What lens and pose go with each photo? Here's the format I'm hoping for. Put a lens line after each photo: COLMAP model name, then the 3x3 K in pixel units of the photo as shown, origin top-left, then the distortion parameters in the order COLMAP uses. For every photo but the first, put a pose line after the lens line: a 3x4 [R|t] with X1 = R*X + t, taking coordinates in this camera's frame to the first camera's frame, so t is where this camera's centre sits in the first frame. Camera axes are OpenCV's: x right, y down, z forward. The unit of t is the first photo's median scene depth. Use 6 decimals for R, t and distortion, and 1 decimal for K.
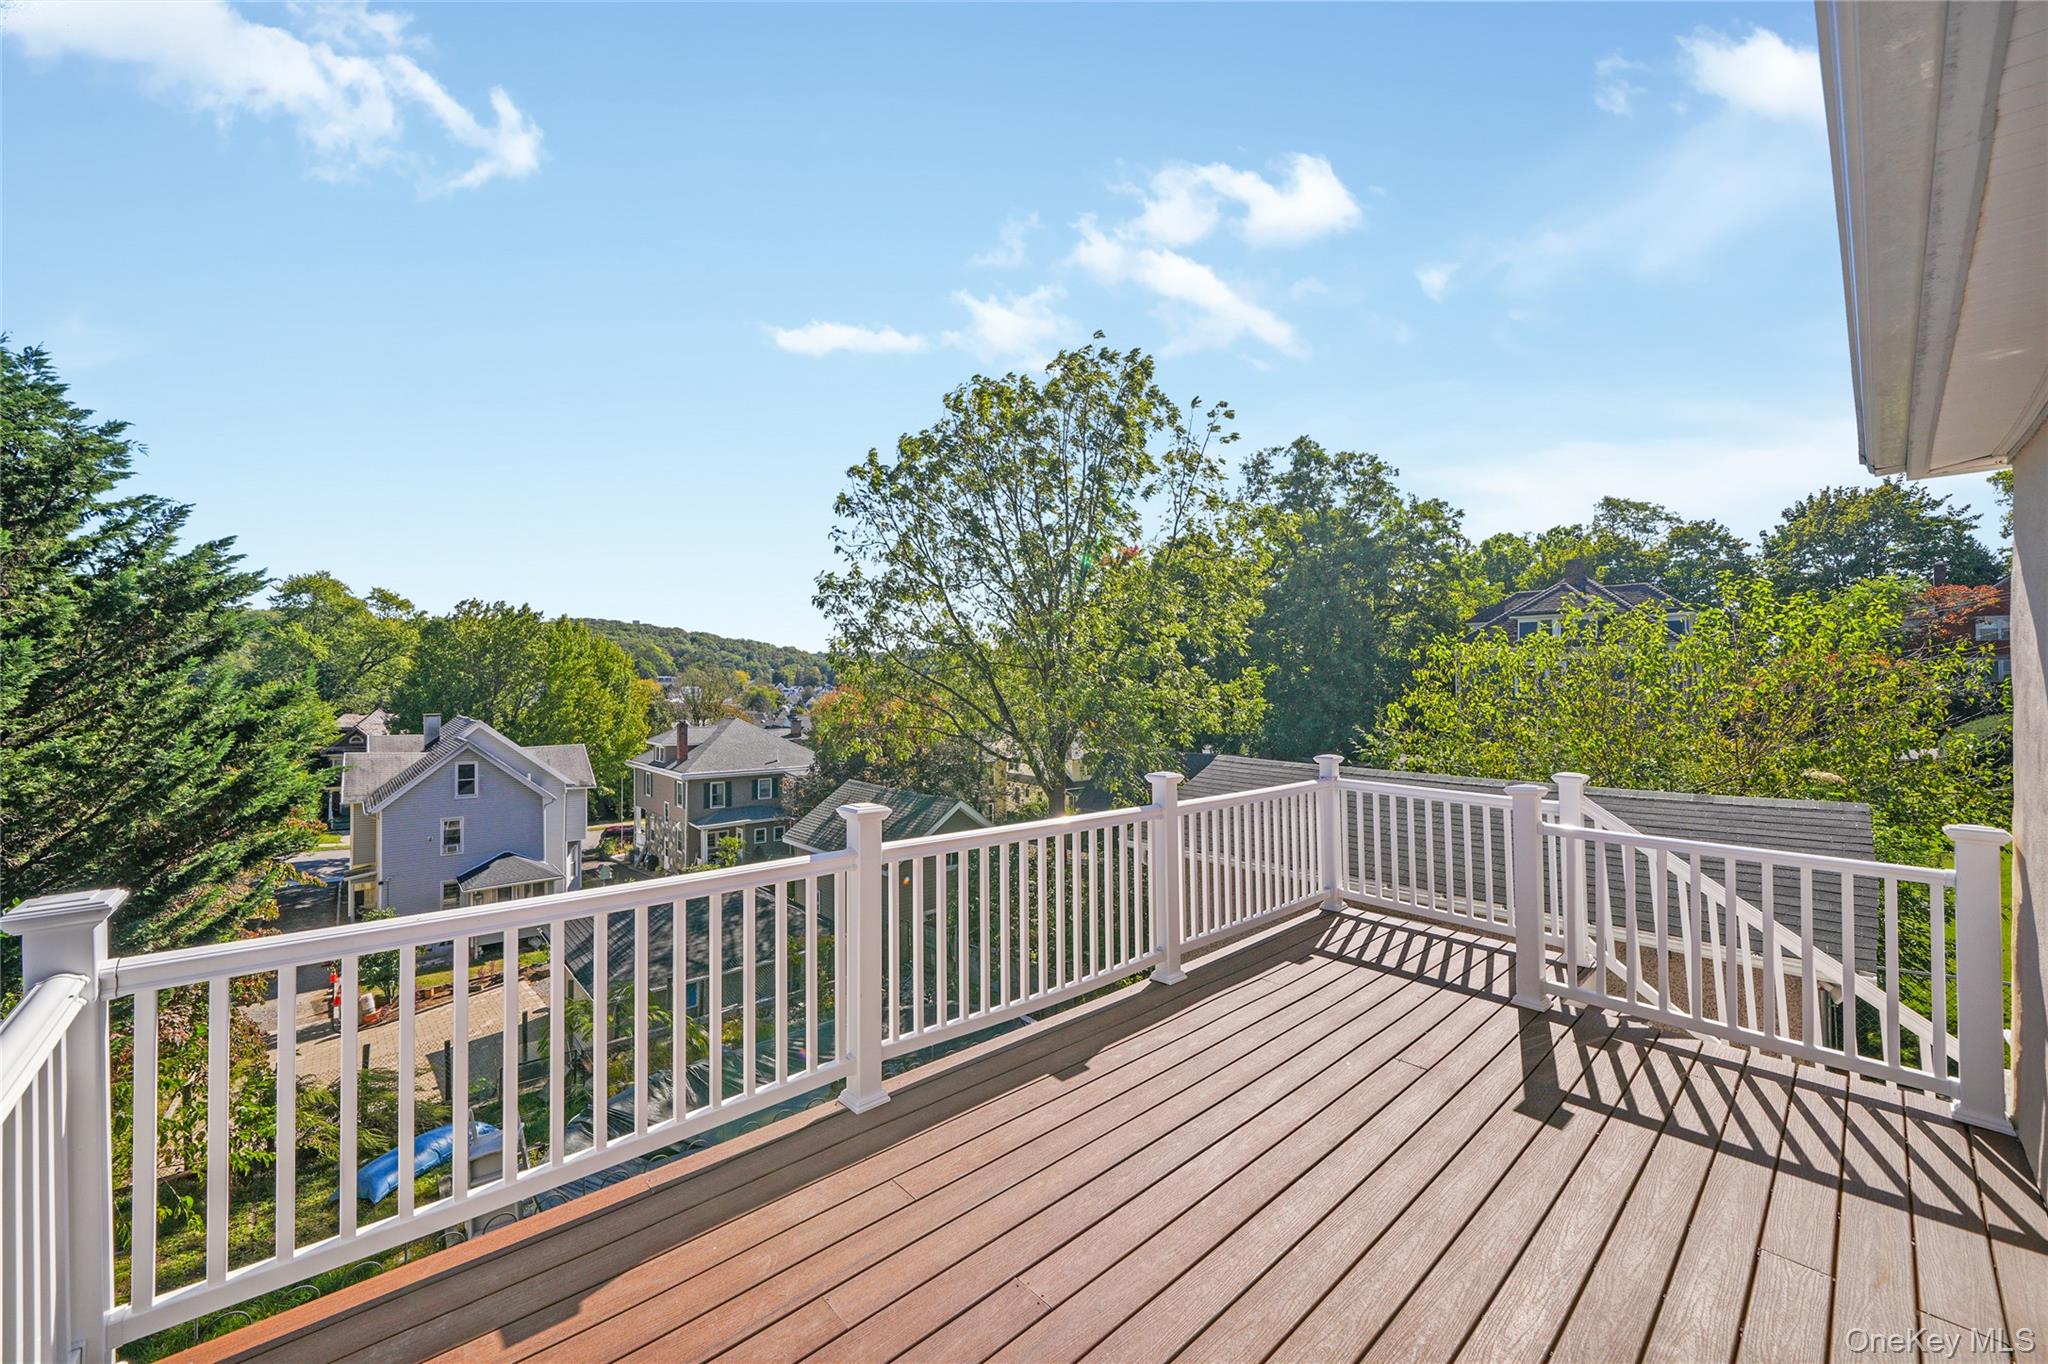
lens RADIAL K [[763.5, 0, 1021.6], [0, 763.5, 677.5], [0, 0, 1]] dist [-0.001371, 0.000035]
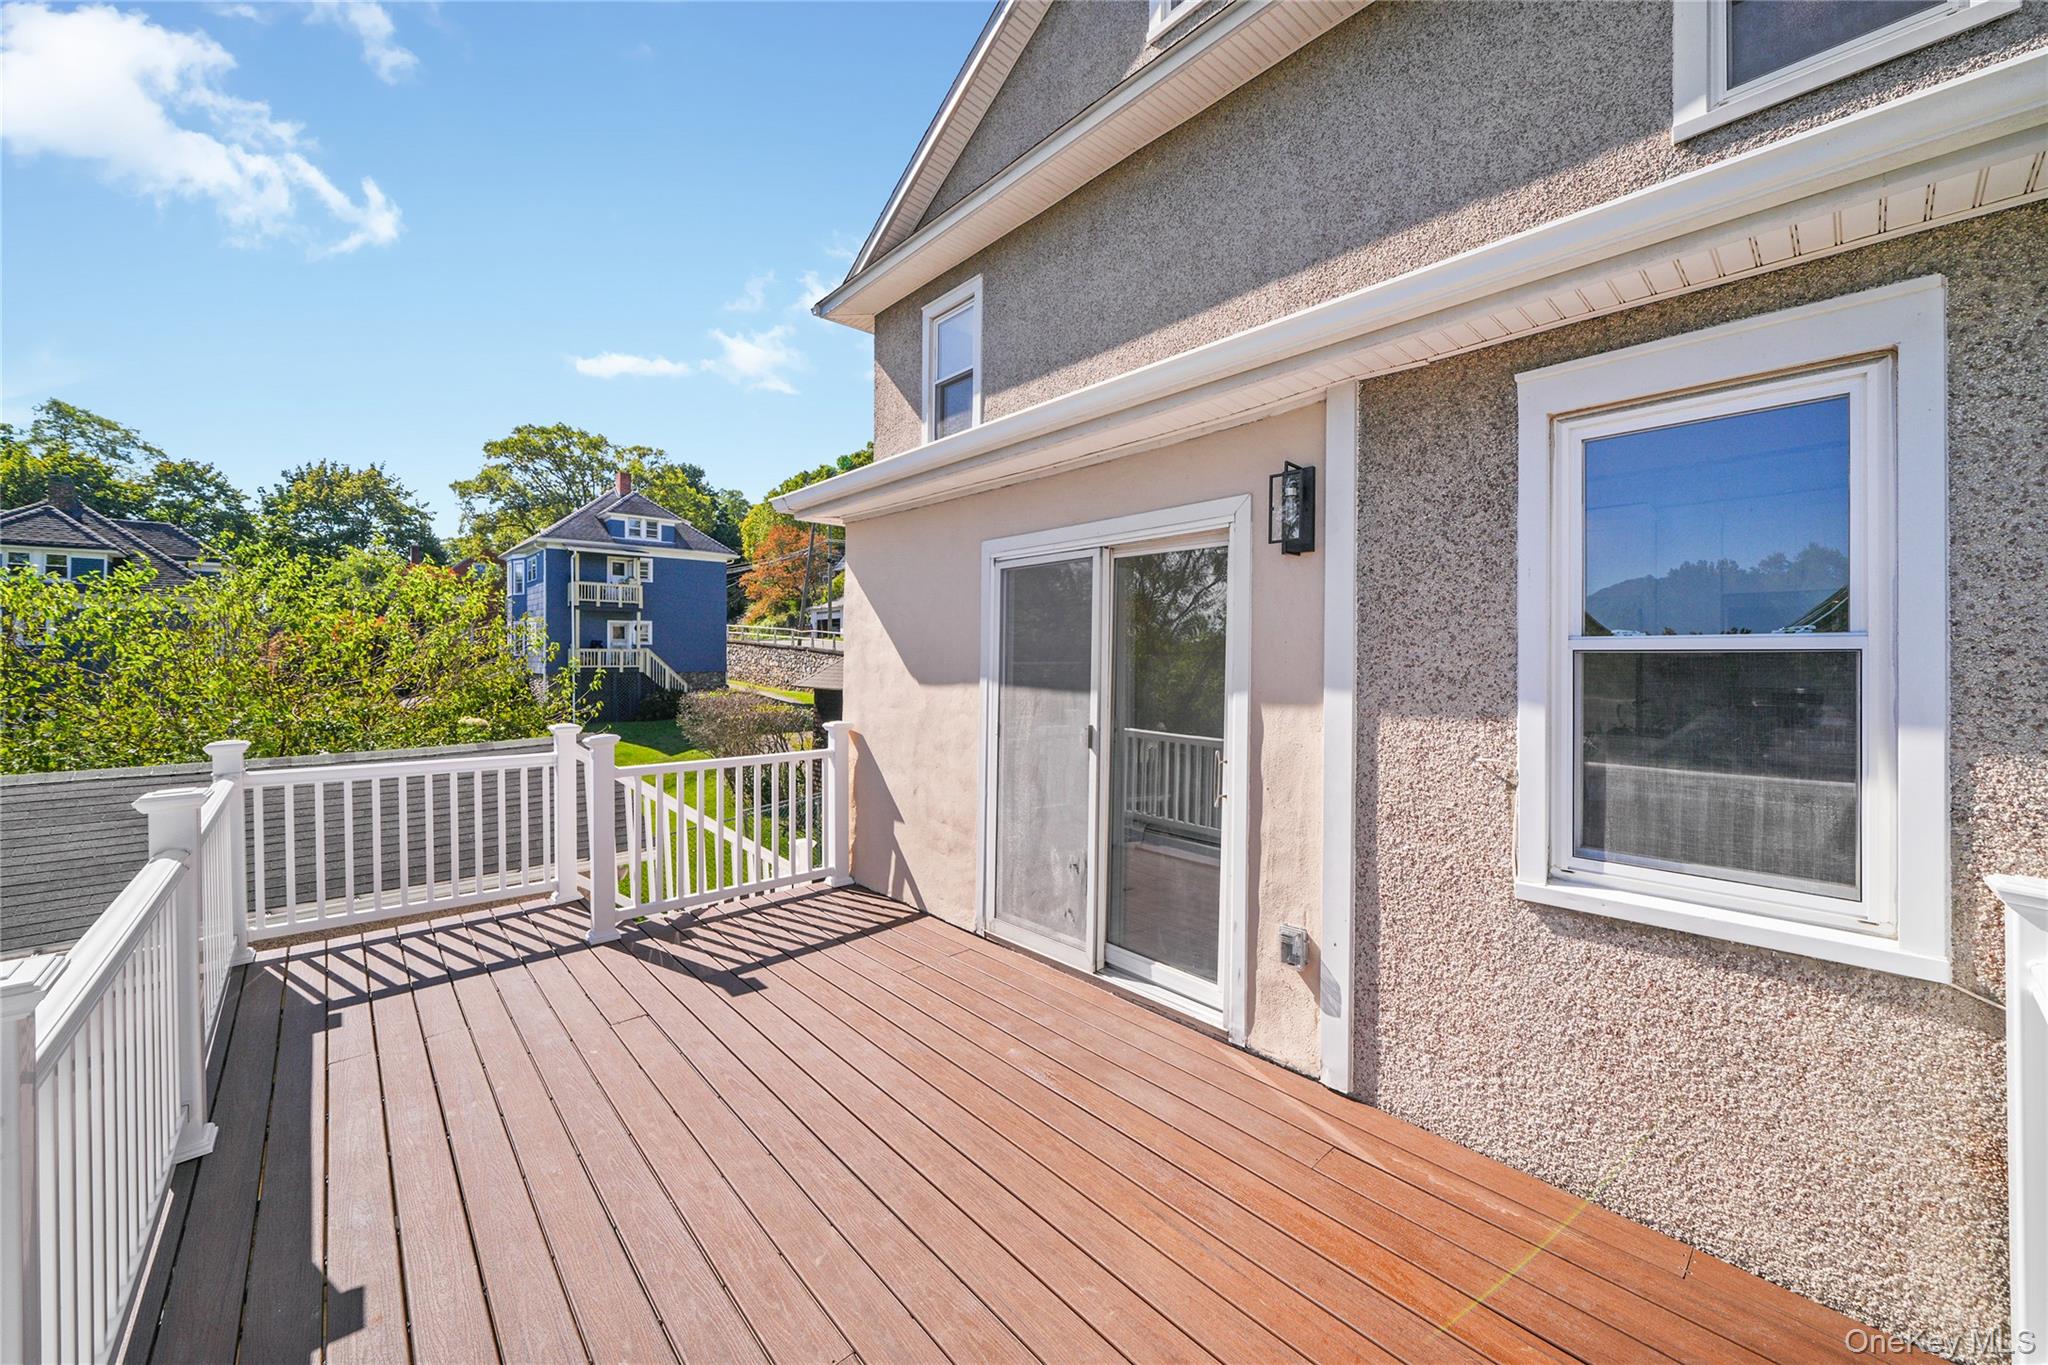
lens RADIAL K [[763.5, 0, 1021.1], [0, 763.5, 658.7], [0, 0, 1]] dist [-0.001371, 0.000035]
pose [[-0.003545, -0.014489, 0.999889, -0.309971], [-0.015892, 0.999770, 0.014431, 0.002269], [-0.999867, -0.015839, -0.003774, 0.304704]]
